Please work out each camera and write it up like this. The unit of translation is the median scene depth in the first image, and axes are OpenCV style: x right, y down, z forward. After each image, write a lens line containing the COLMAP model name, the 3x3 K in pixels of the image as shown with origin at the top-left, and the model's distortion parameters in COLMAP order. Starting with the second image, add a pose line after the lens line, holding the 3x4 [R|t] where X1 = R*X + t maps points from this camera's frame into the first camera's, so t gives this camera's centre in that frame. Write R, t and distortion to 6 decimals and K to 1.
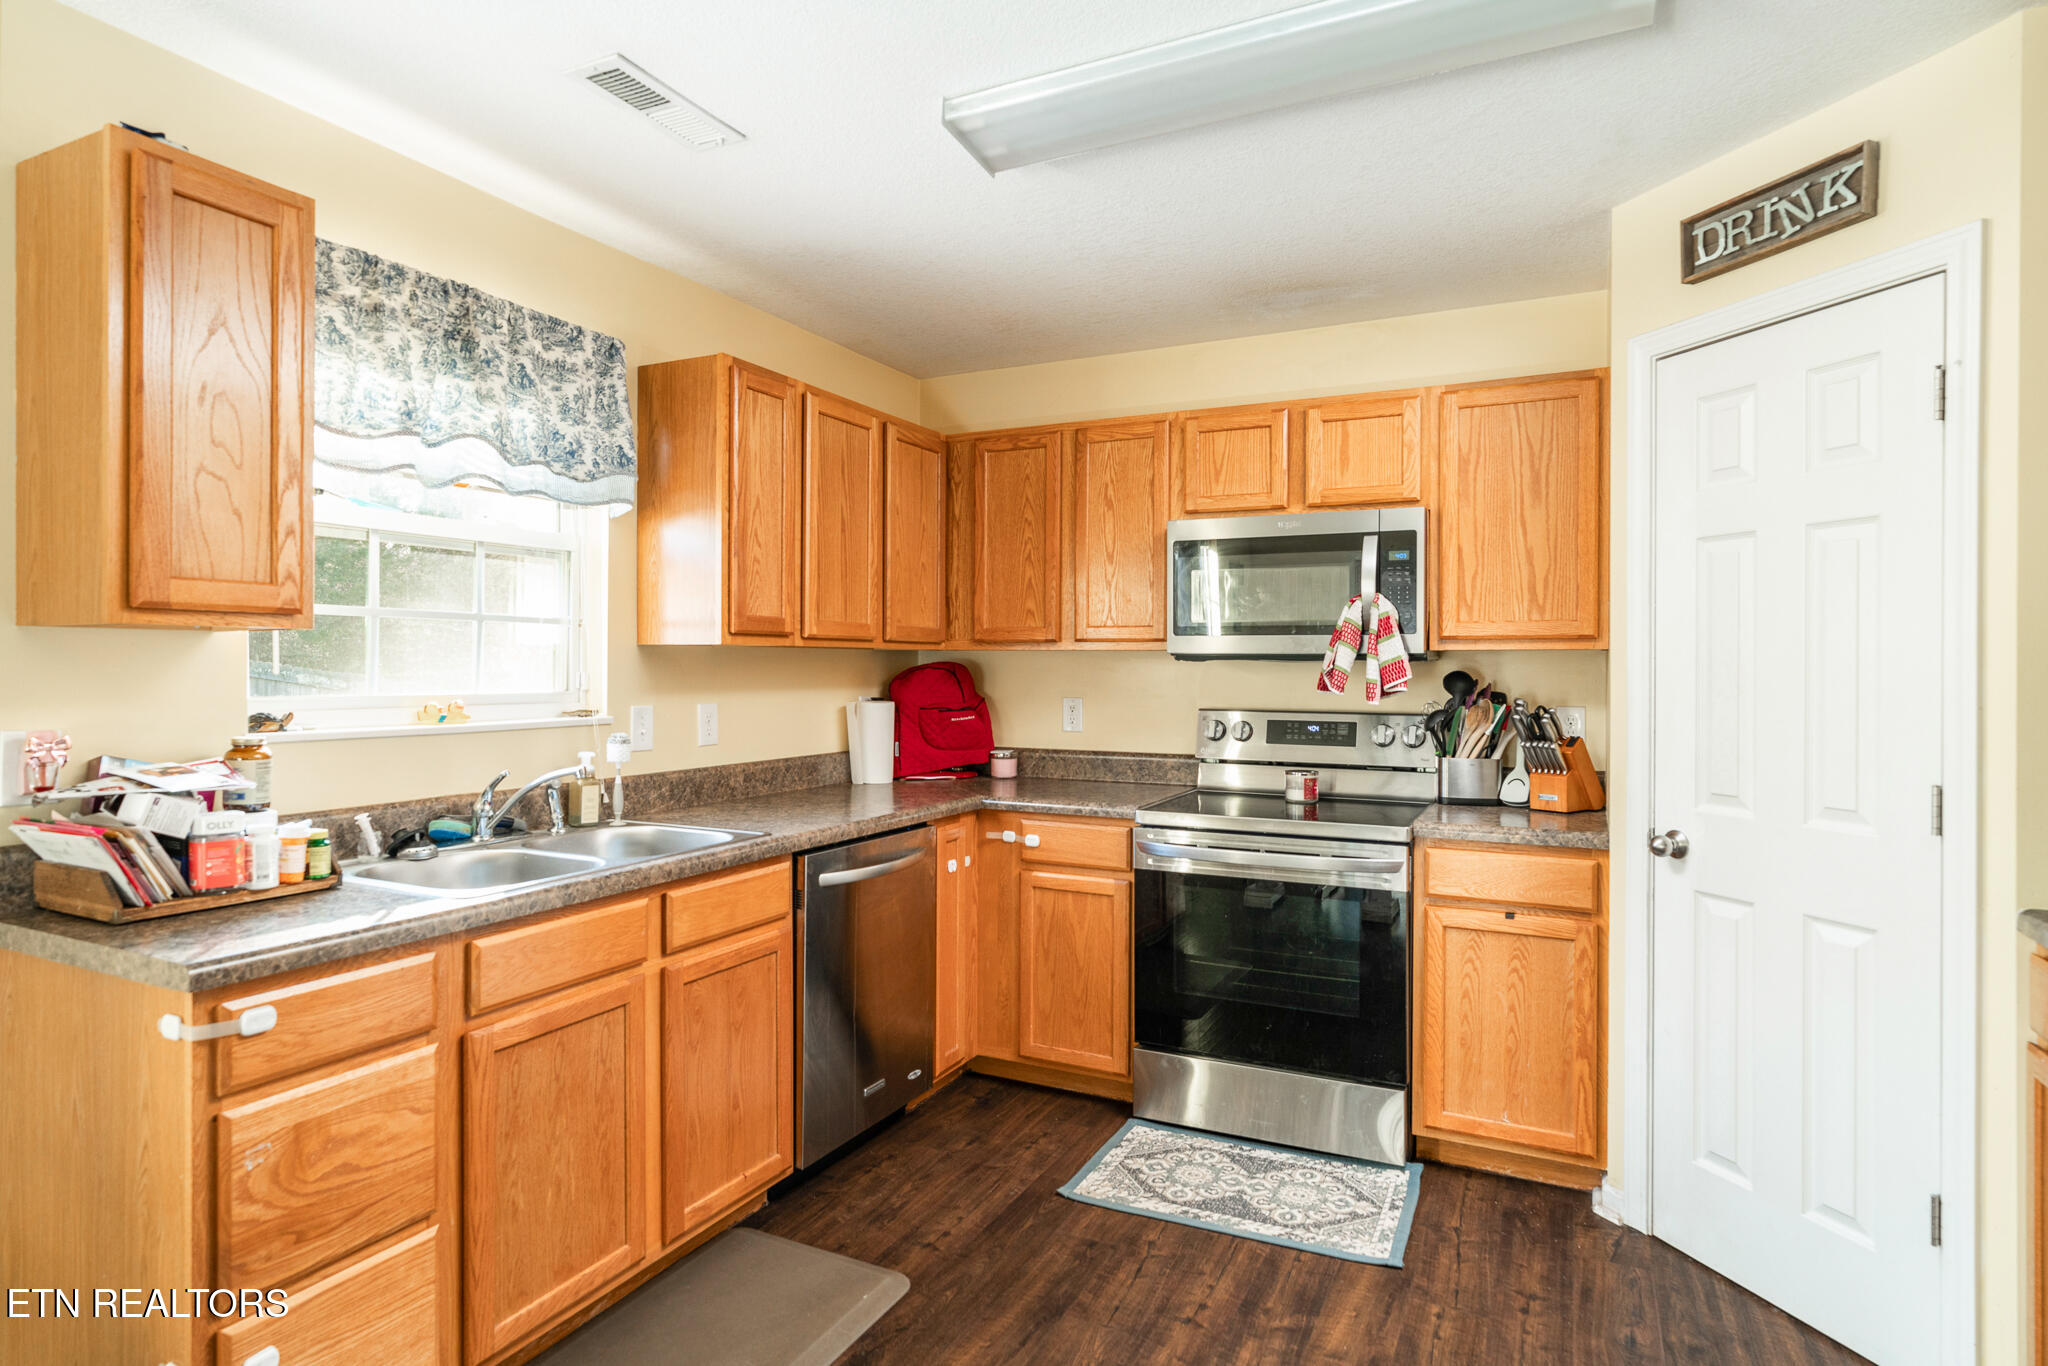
lens RADIAL K [[1099.9, 0, 1022.1], [0, 1099.9, 670.2], [0, 0, 1]] dist [-0.003469, 0.000881]
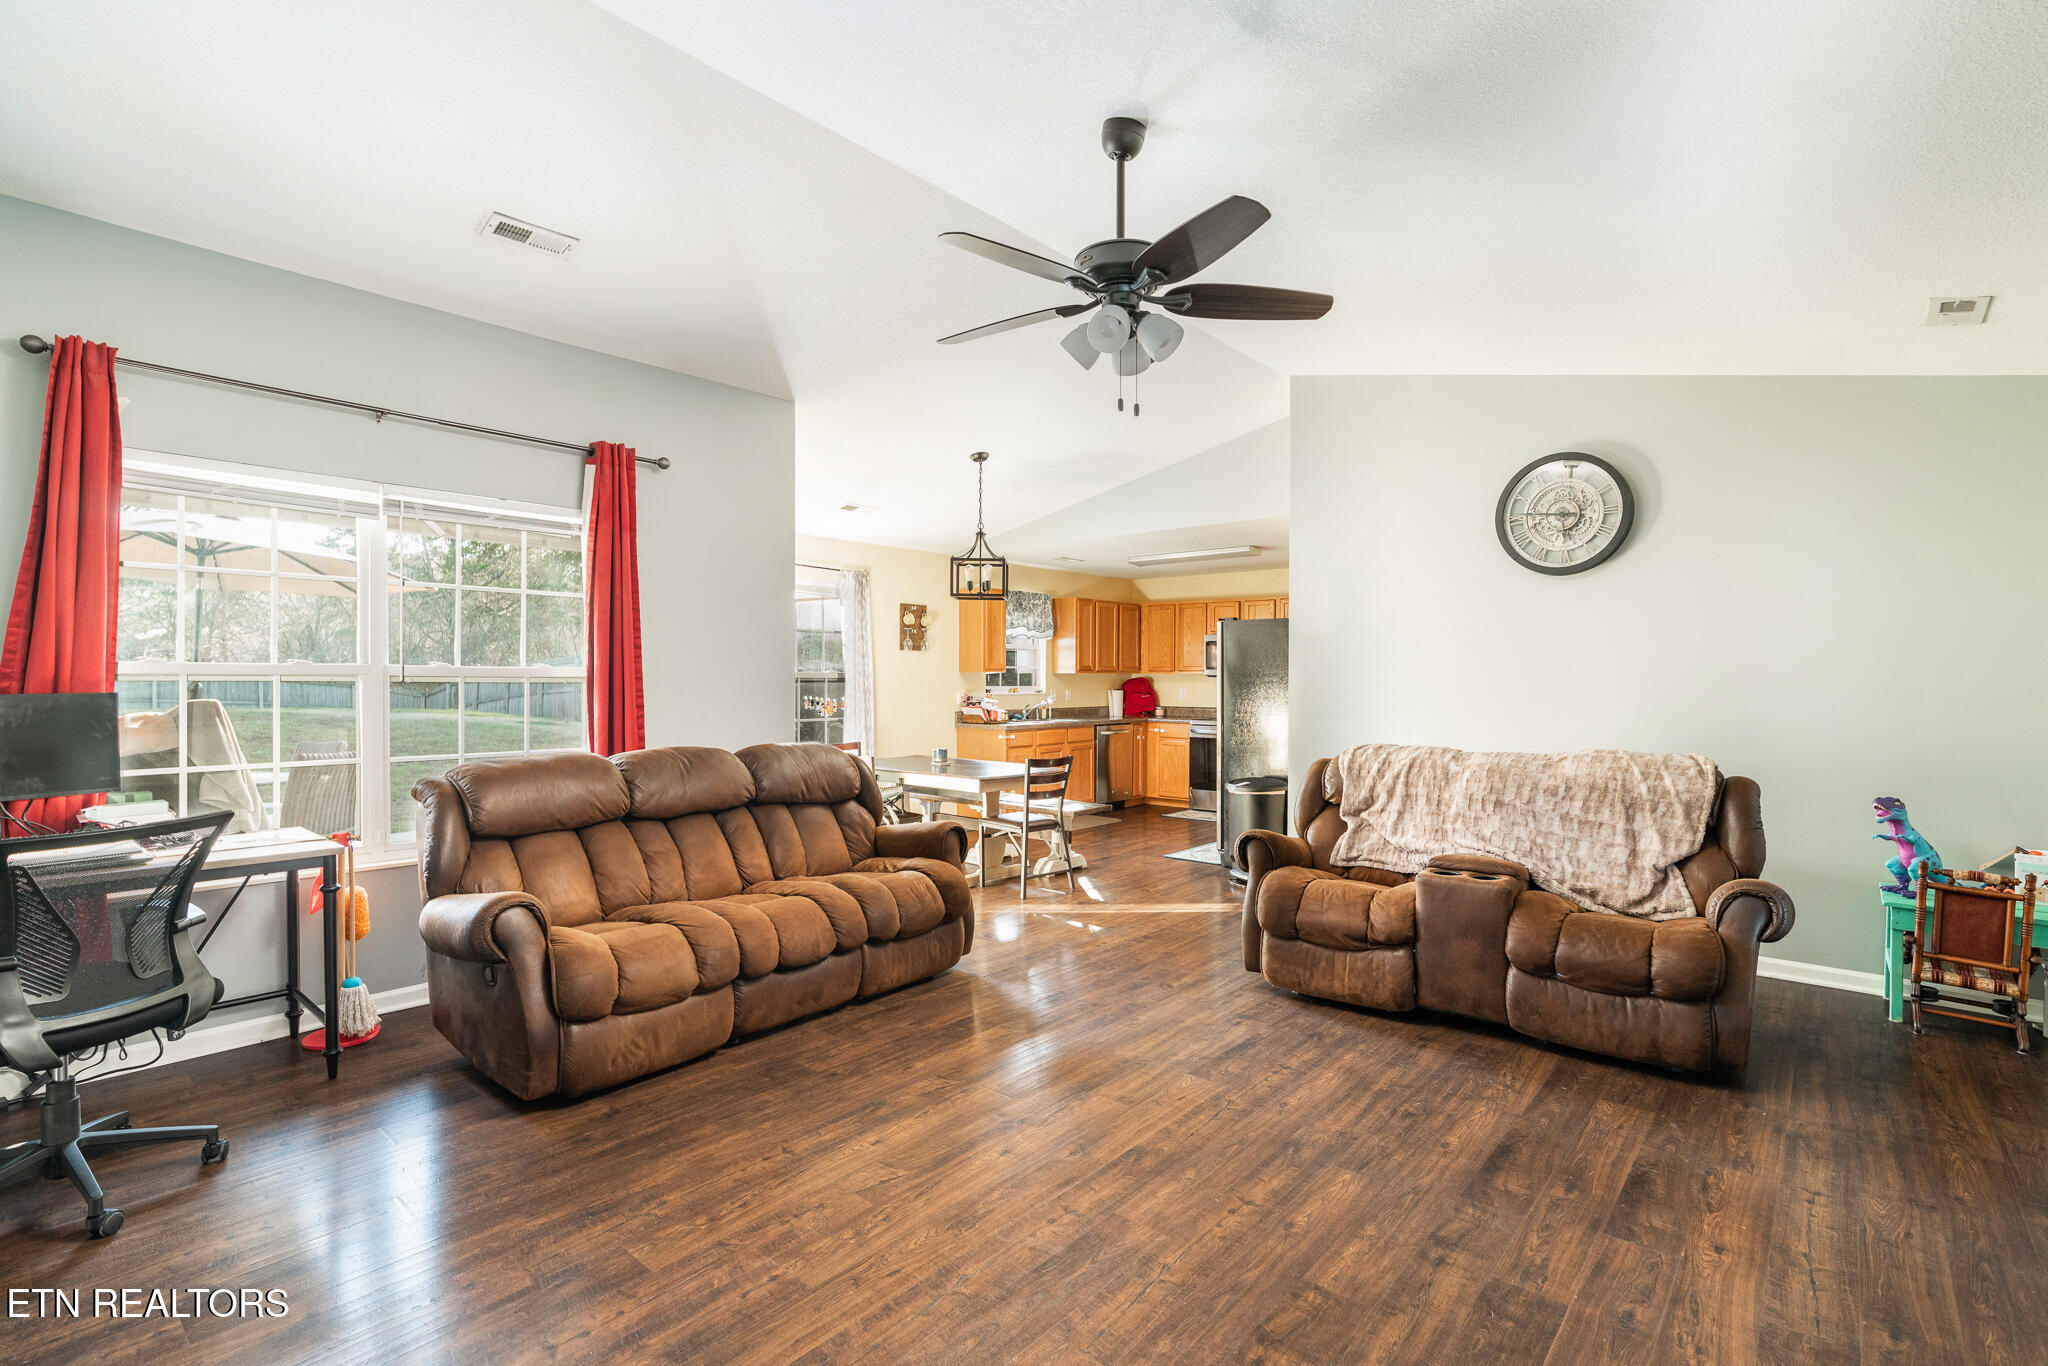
lens RADIAL K [[972.8, 0, 1017.2], [0, 972.8, 676.8], [0, 0, 1]] dist [-0.004672, 0.000460]
pose [[0.970384, -0.002254, -0.241559, 0.341496], [0.002128, 0.999997, -0.000779, -0.009010], [0.241560, 0.000242, 0.970386, -2.289868]]
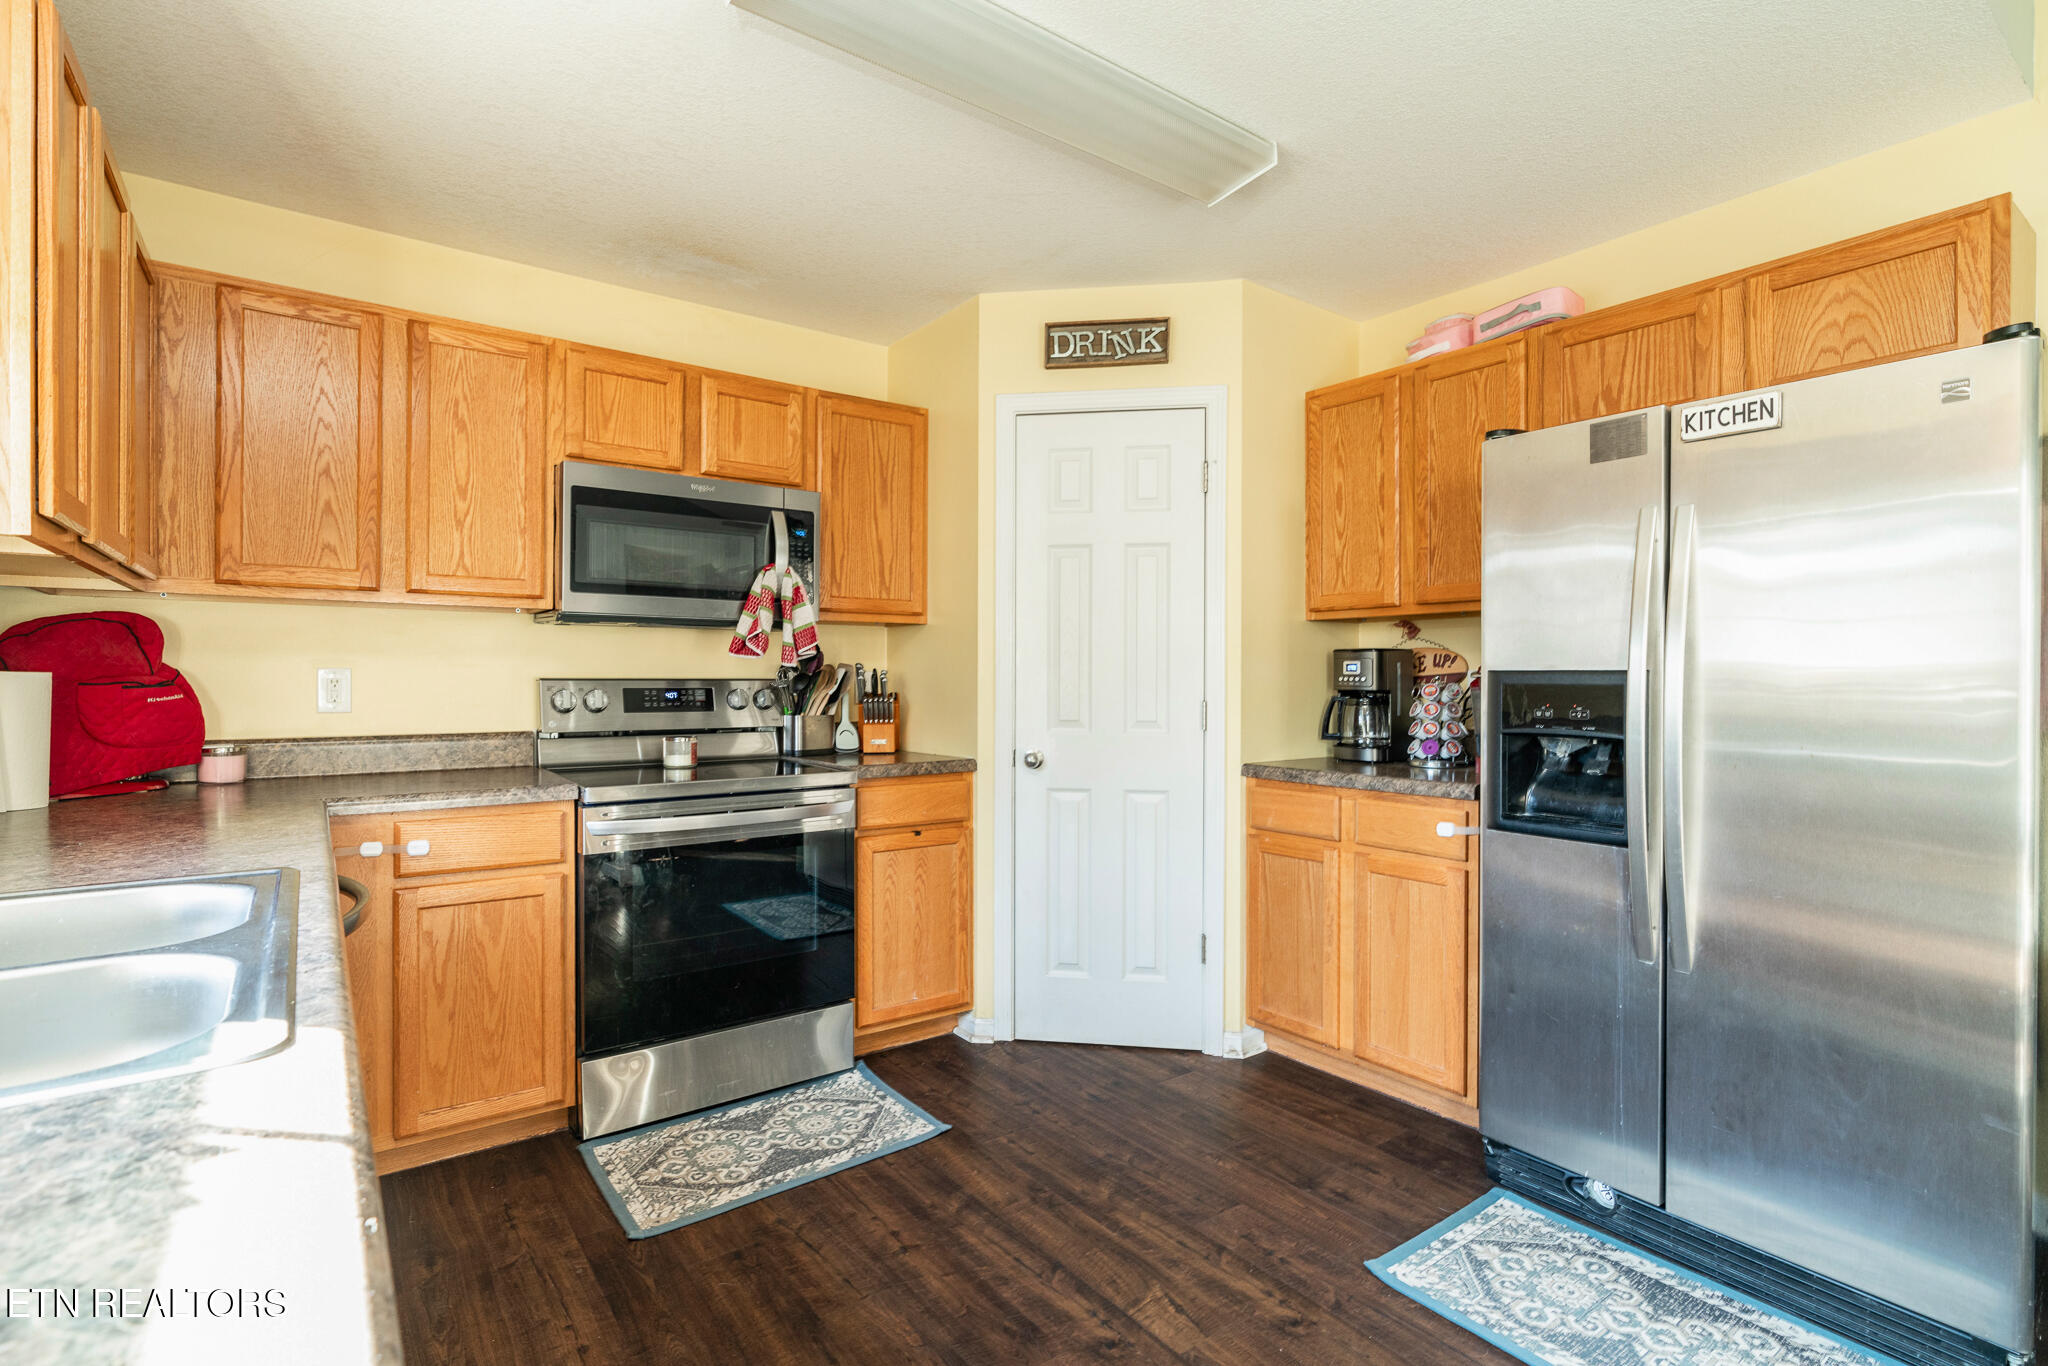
lens RADIAL K [[972.8, 0, 1028.7], [0, 972.8, 683.6], [0, 0, 1]] dist [-0.004672, 0.000460]
pose [[0.452372, -0.009041, 0.891783, -0.461714], [0.002958, 0.999958, 0.008637, 0.043263], [-0.891824, -0.001269, 0.452380, 0.373972]]
